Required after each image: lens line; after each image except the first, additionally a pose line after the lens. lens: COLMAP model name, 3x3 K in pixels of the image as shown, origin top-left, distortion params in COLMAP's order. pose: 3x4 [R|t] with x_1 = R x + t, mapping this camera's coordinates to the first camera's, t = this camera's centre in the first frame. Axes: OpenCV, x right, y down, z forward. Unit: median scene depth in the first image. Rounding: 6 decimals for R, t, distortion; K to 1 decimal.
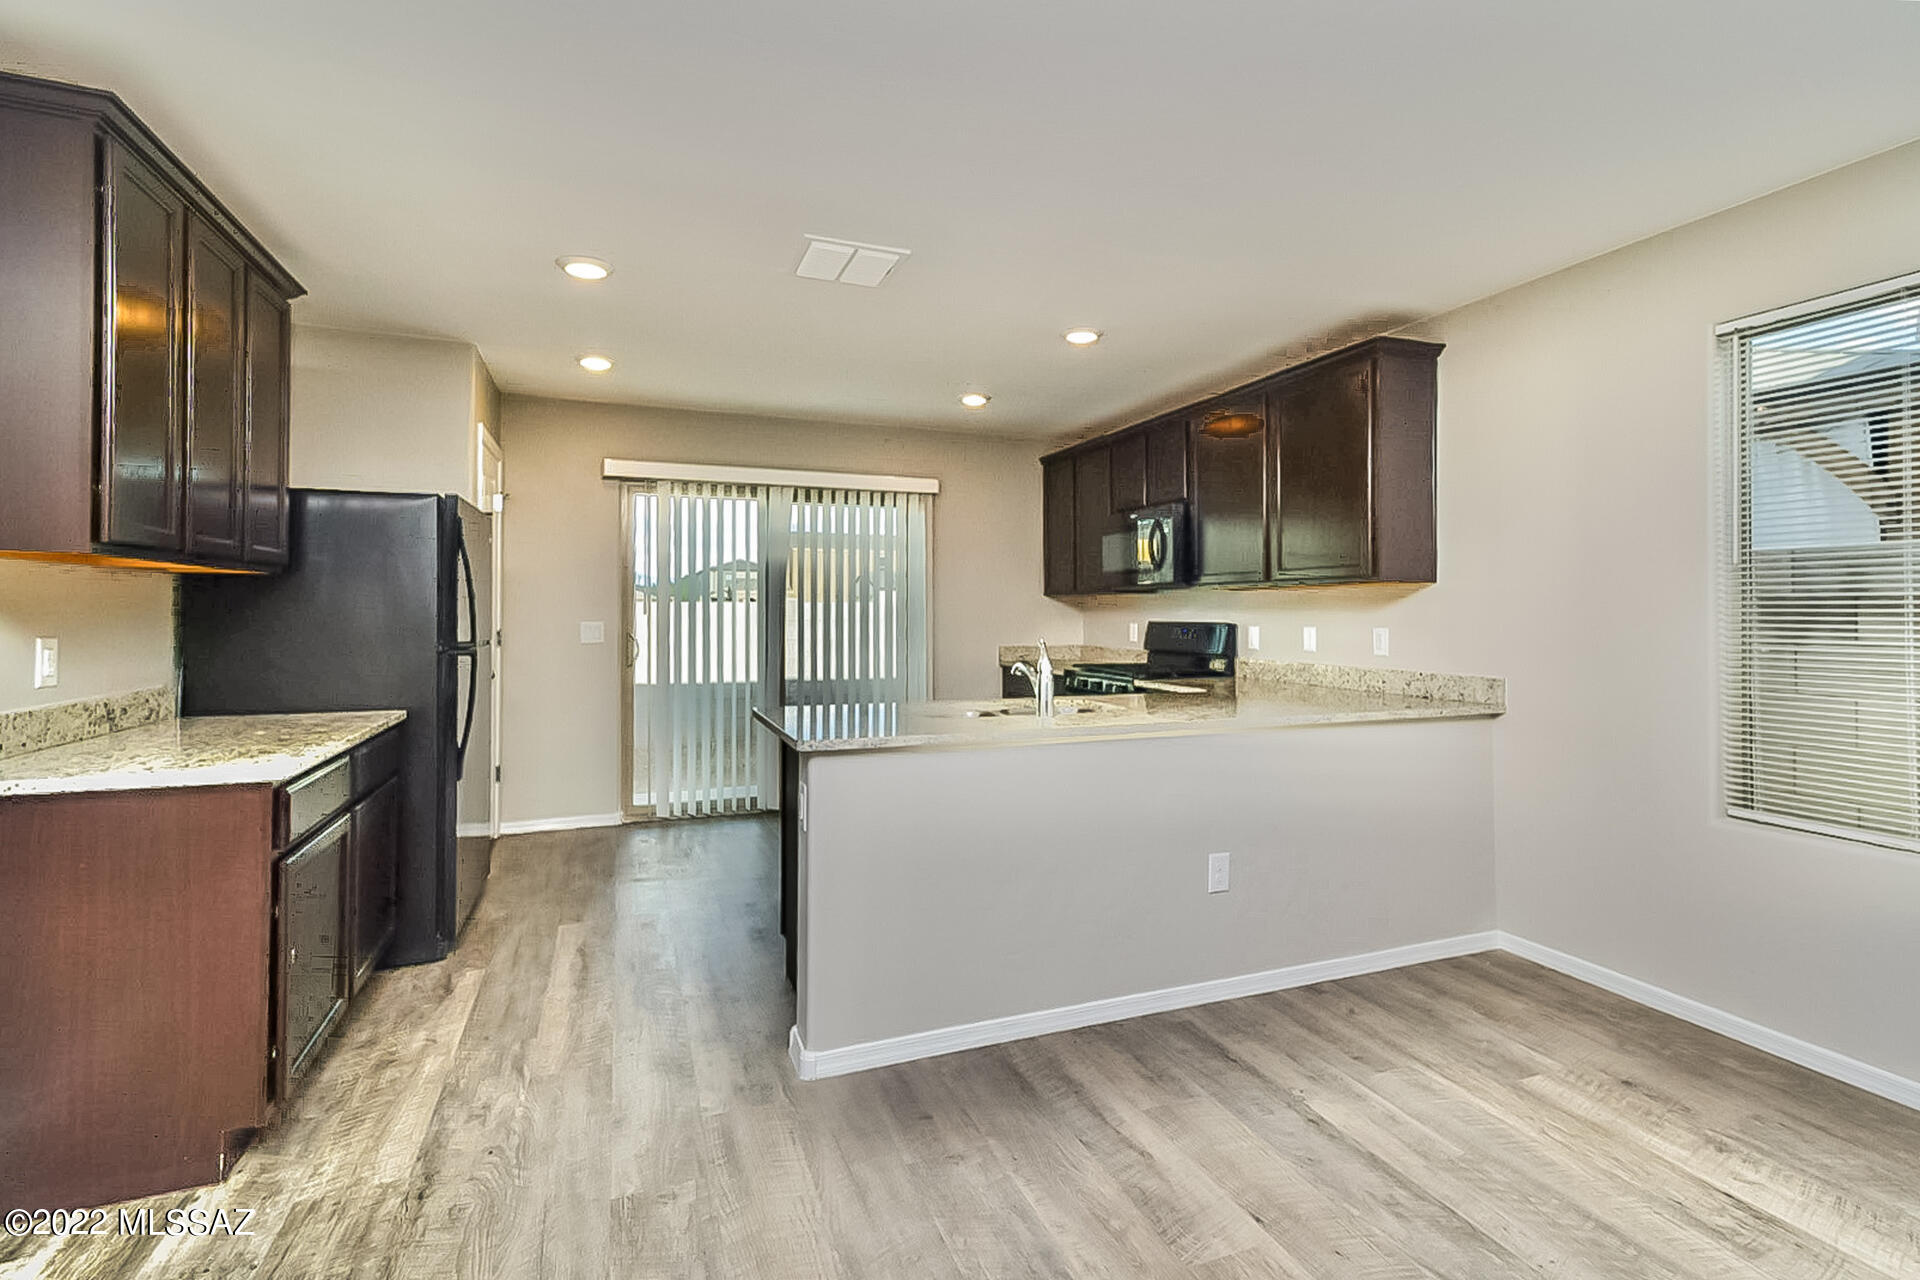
lens RADIAL K [[879.8, 0, 986.0], [0, 879.8, 608.9], [0, 0, 1]] dist [0.026767, 0.000536]
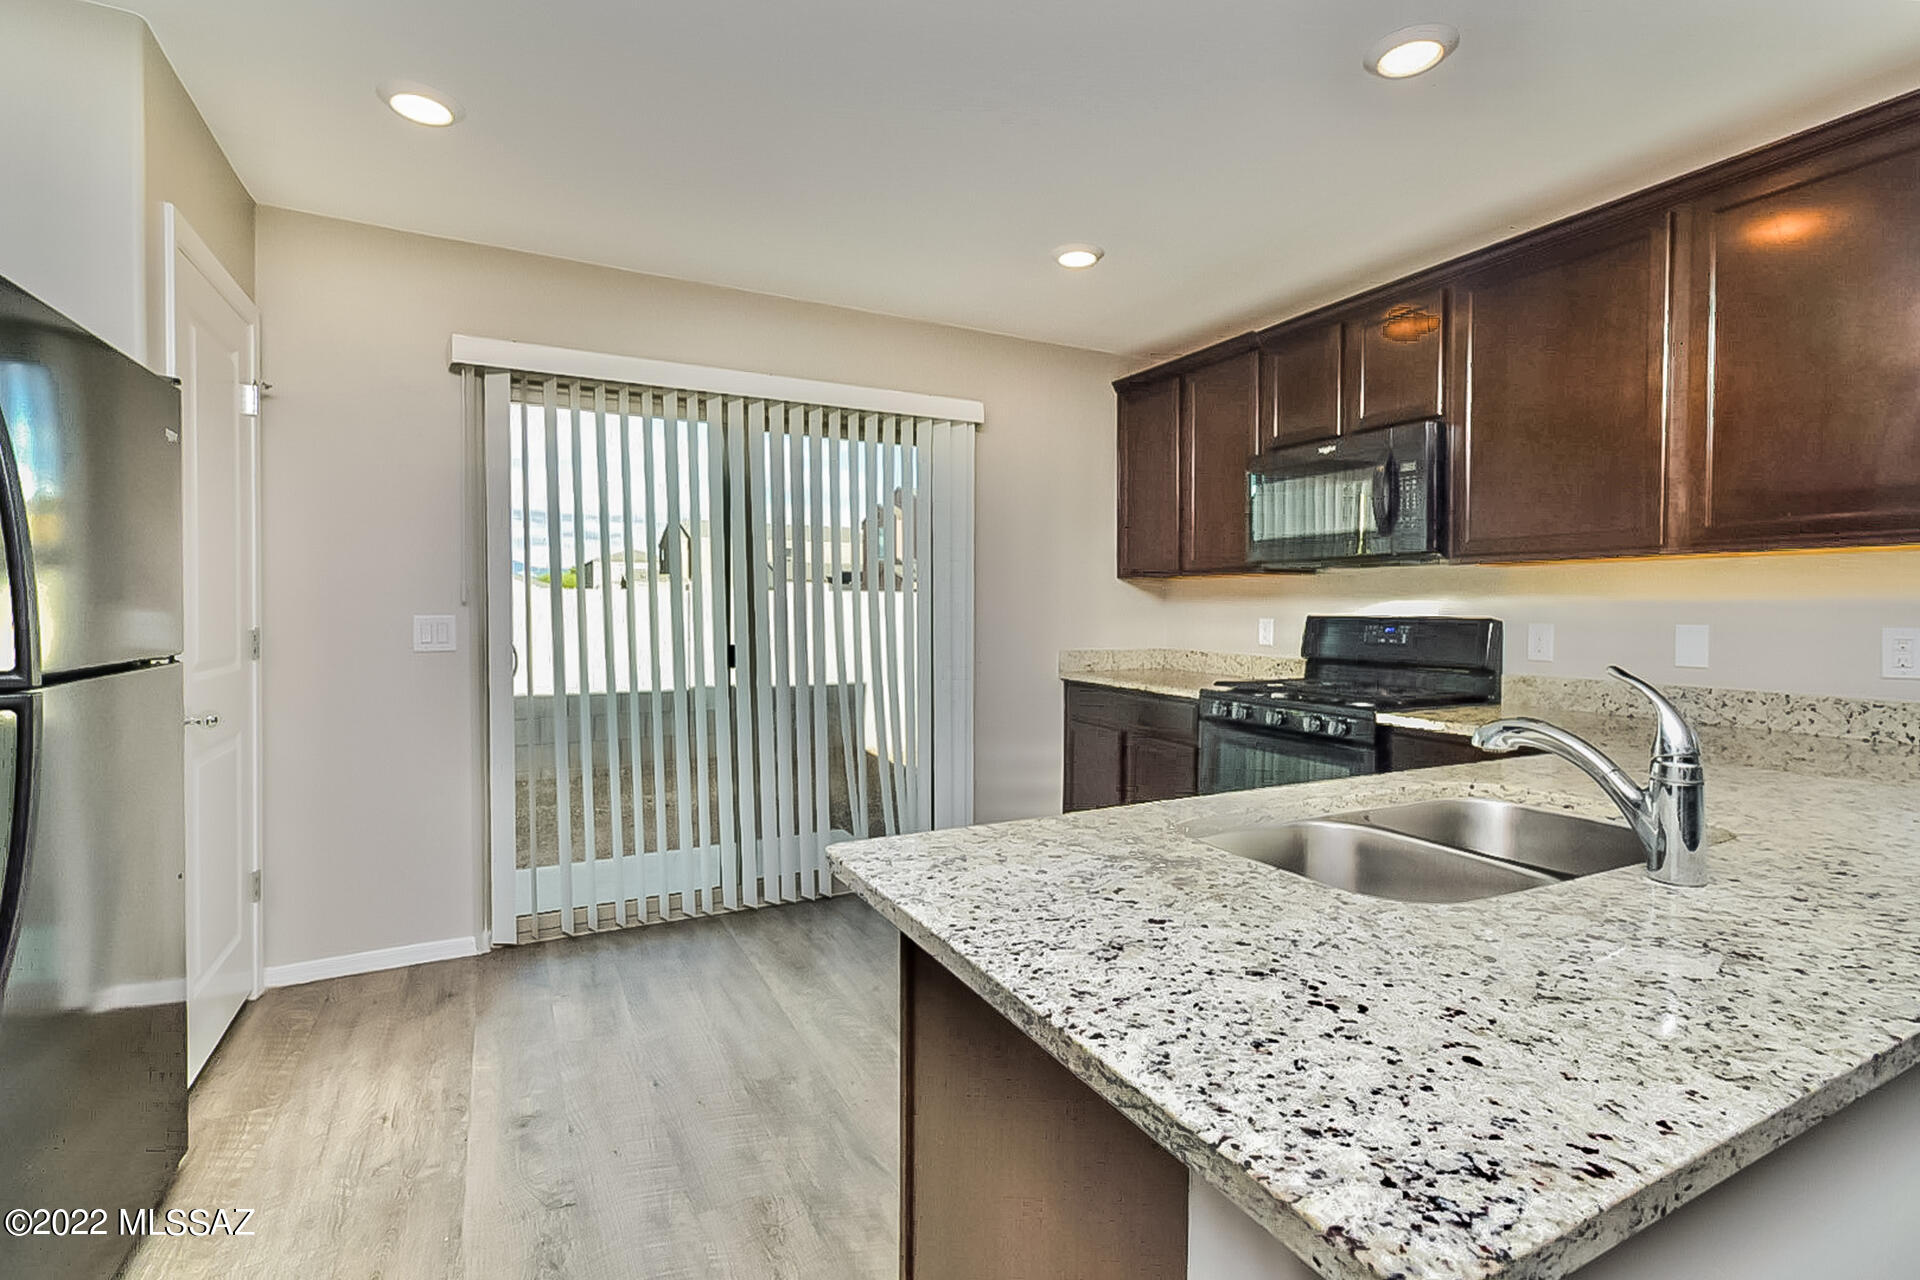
lens RADIAL K [[879.8, 0, 958.7], [0, 879.8, 637.6], [0, 0, 1]] dist [0.026767, 0.000536]
pose [[0.995067, -0.000464, 0.099205, -0.148408], [-0.003465, 0.999216, 0.039435, 0.005323], [-0.099145, -0.039585, 0.994285, 0.358302]]
